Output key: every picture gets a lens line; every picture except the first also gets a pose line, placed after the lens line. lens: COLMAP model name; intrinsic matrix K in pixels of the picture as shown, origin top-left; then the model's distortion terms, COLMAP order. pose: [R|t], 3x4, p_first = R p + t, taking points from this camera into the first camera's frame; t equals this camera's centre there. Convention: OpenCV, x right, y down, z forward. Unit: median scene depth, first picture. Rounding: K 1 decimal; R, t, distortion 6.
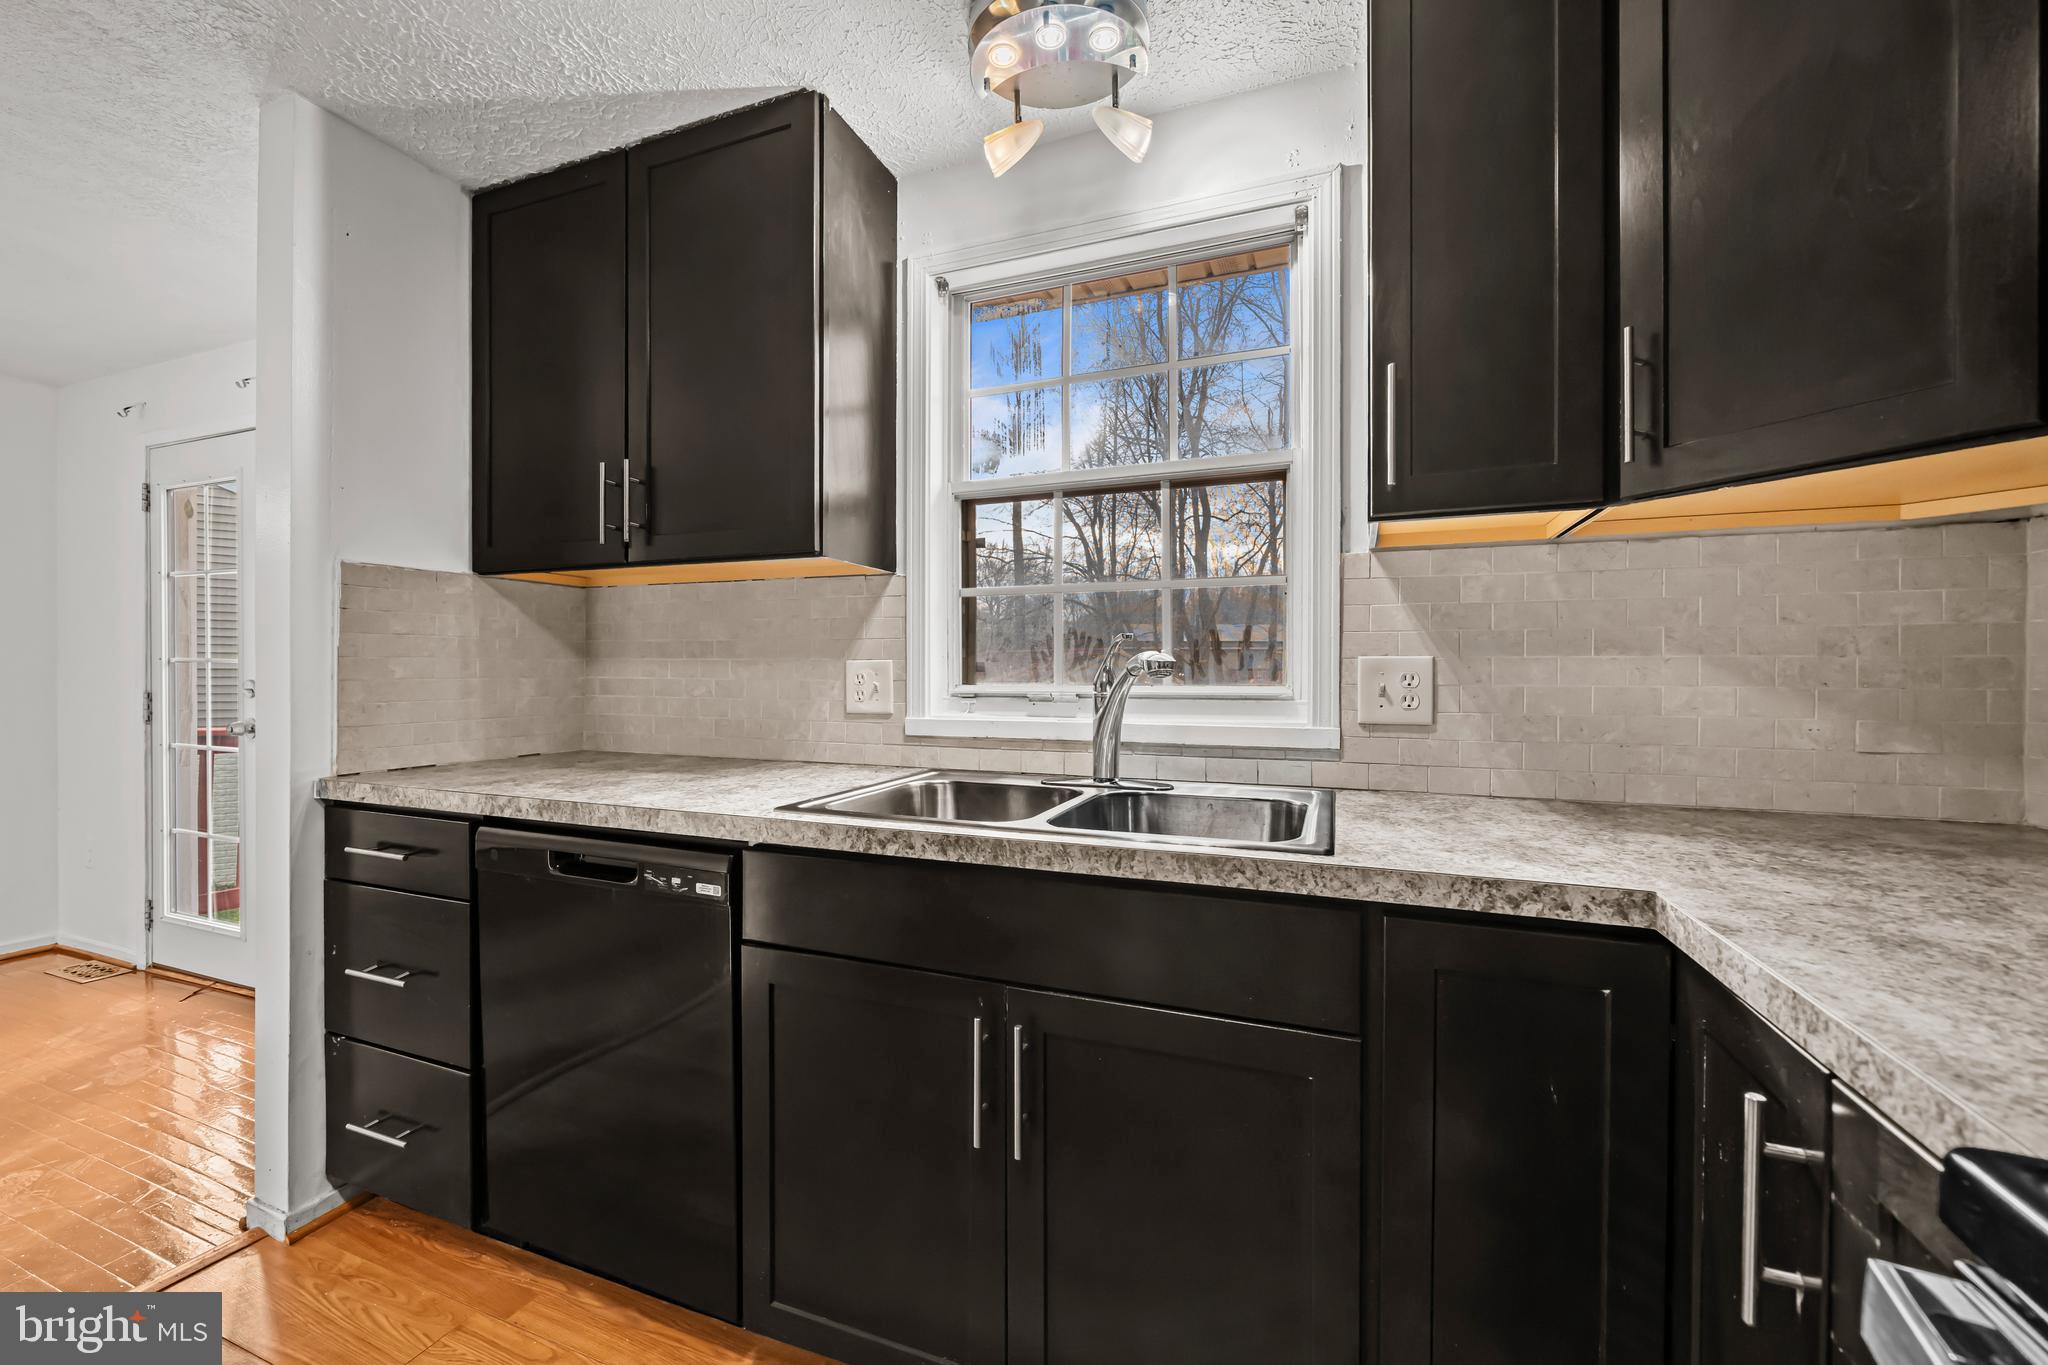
lens RADIAL K [[812.0, 0, 1016.2], [0, 812.0, 678.2], [0, 0, 1]] dist [-0.003811, -0.000133]
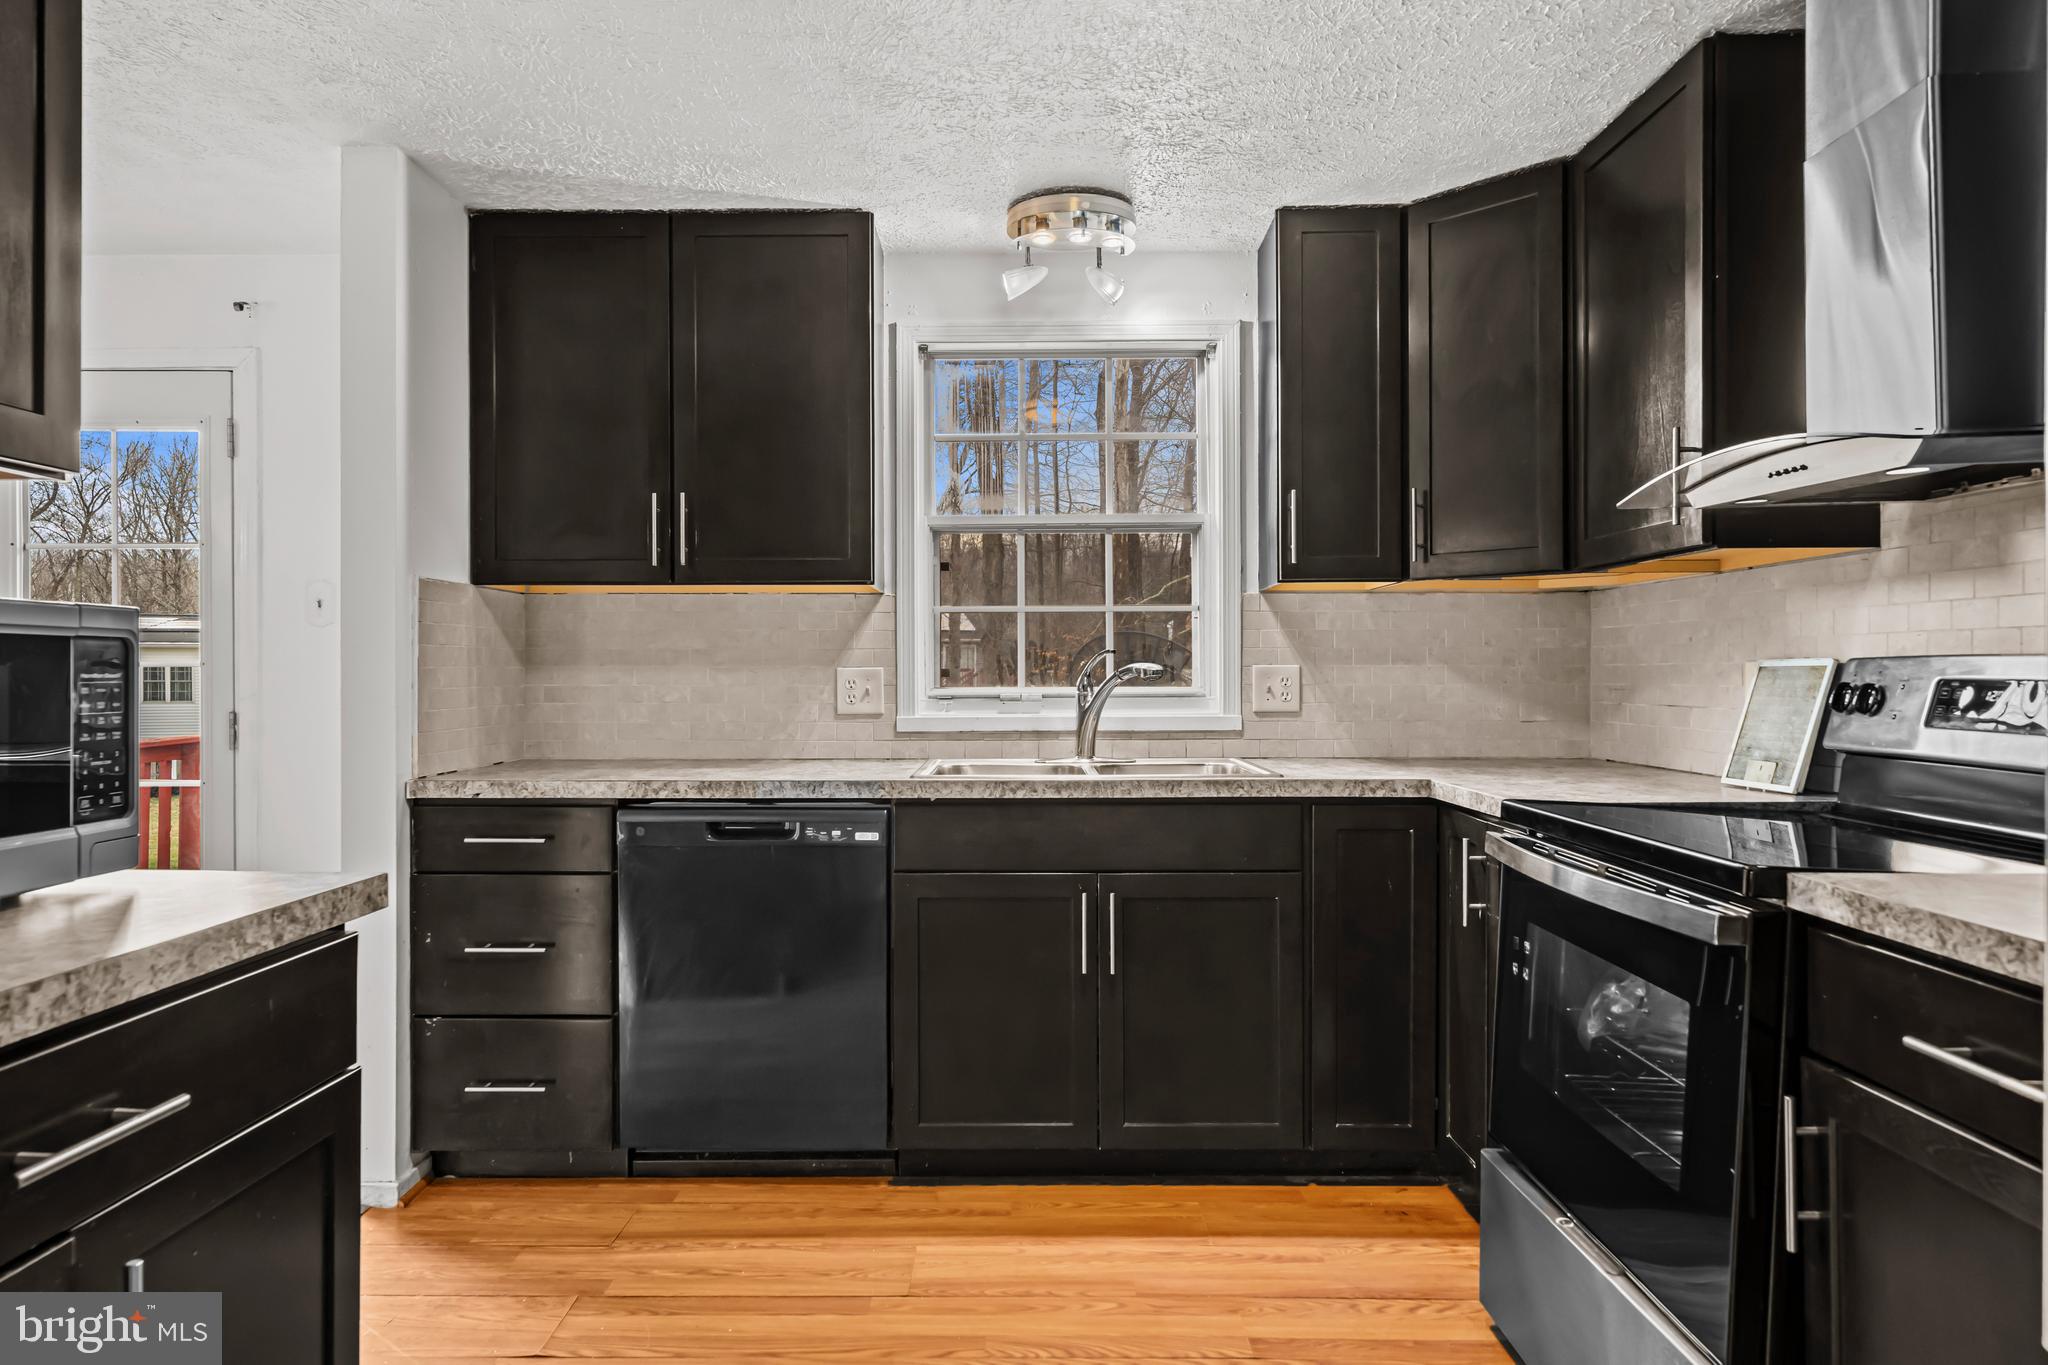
lens RADIAL K [[1254.2, 0, 1007.1], [0, 1254.2, 677.2], [0, 0, 1]] dist [-0.000442, -0.000688]
pose [[0.933294, -0.005384, 0.359073, -0.792649], [0.007219, 0.999967, -0.003771, -0.000663], [-0.359041, 0.006111, 0.933302, -0.928982]]
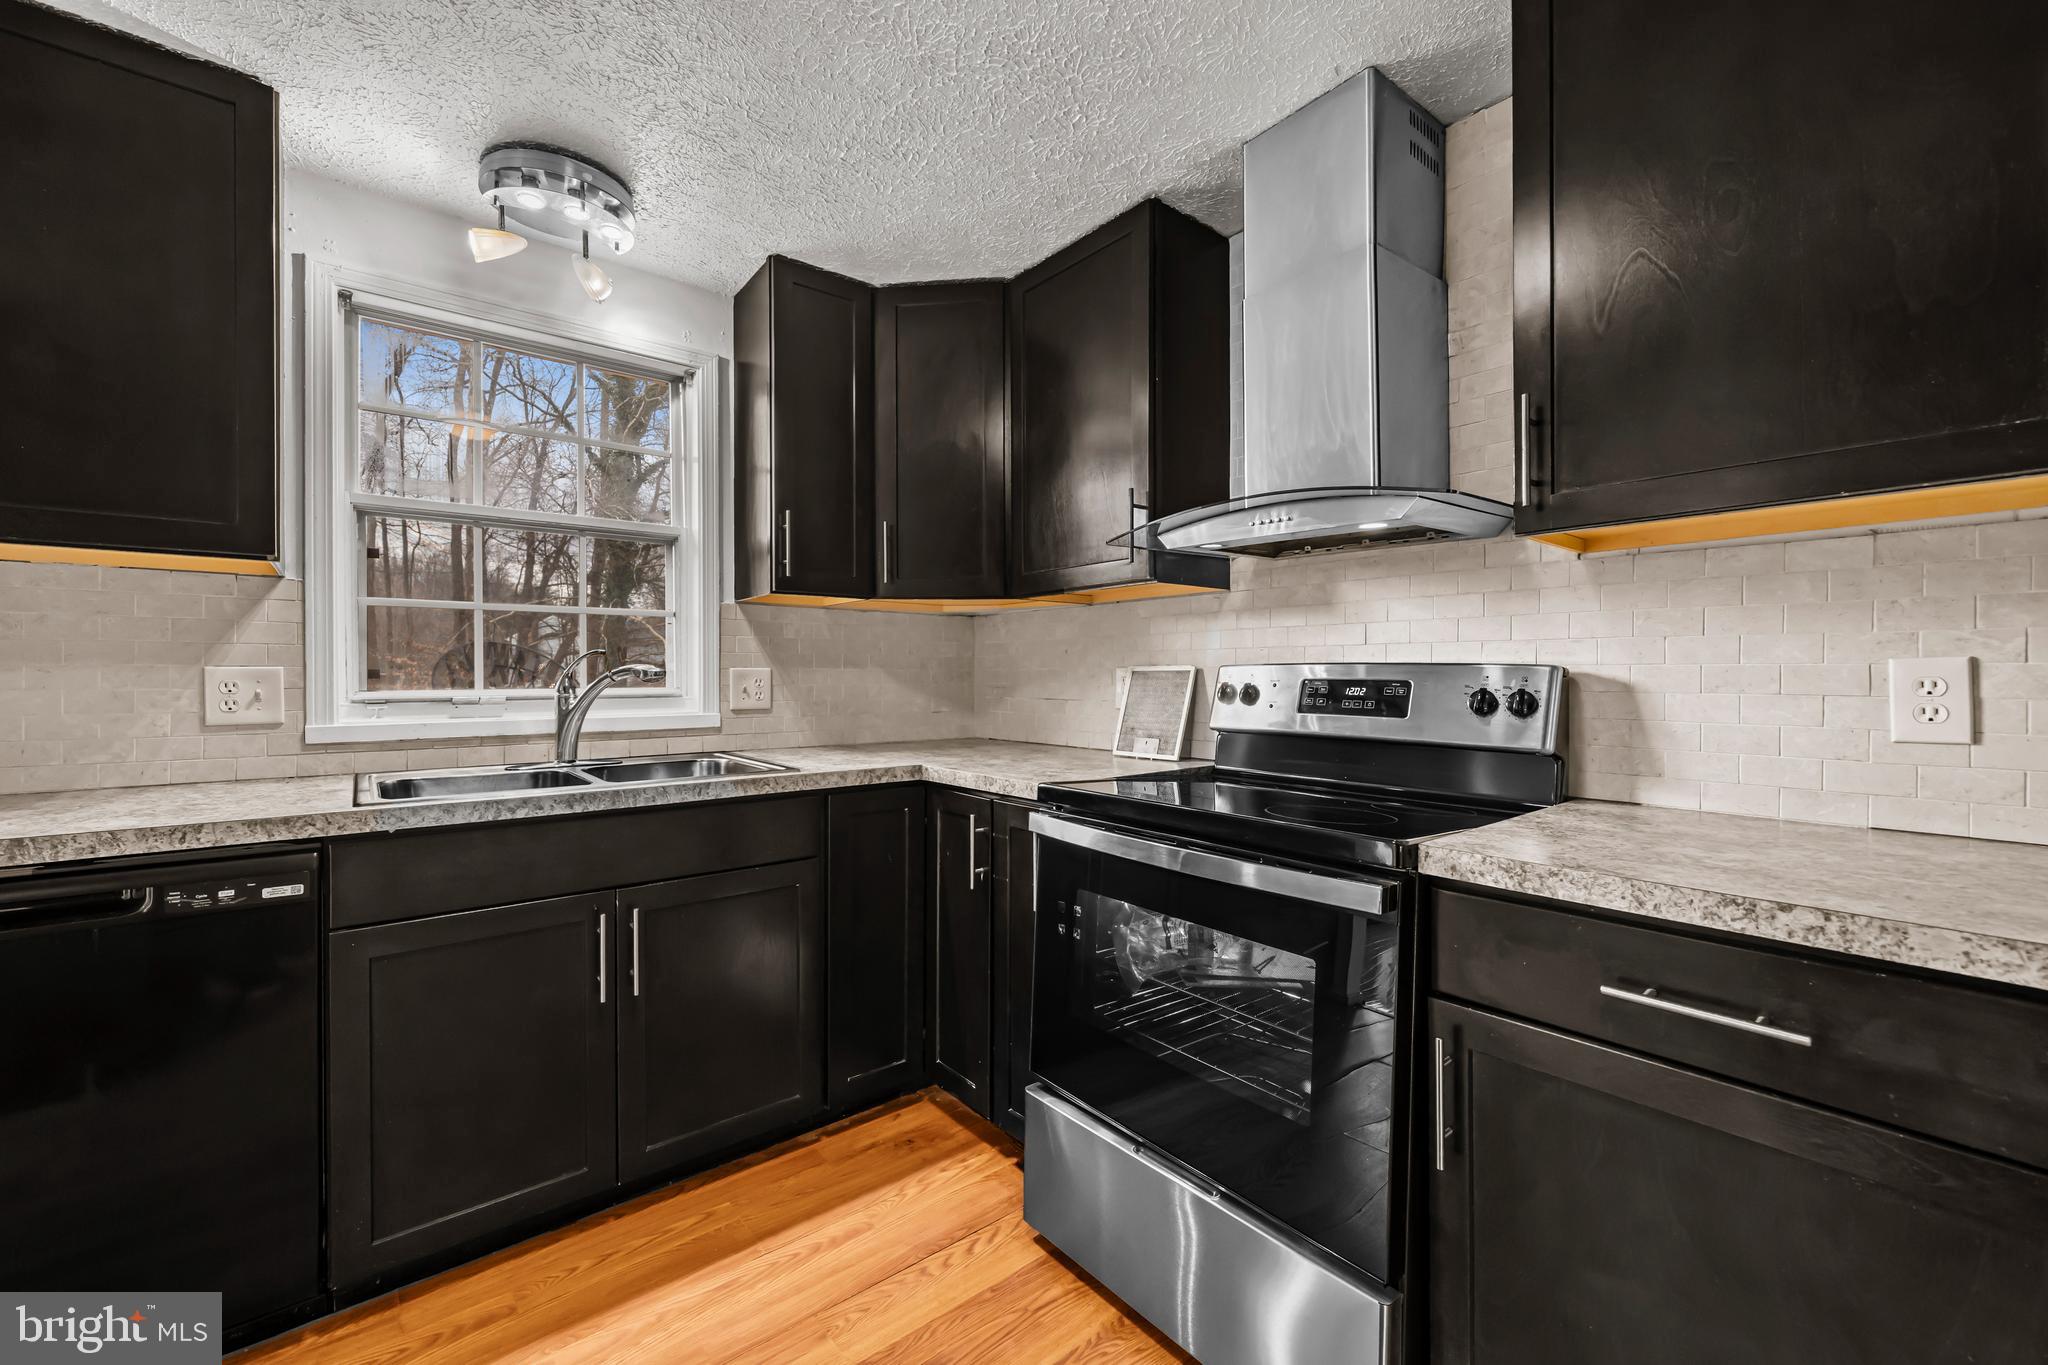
lens RADIAL K [[812.0, 0, 1016.2], [0, 812.0, 678.2], [0, 0, 1]] dist [-0.003811, -0.000133]
pose [[0.487764, -0.004900, 0.872962, -0.706898], [0.008229, 0.999966, 0.001015, -0.003665], [-0.872937, 0.006689, 0.487787, -0.274566]]
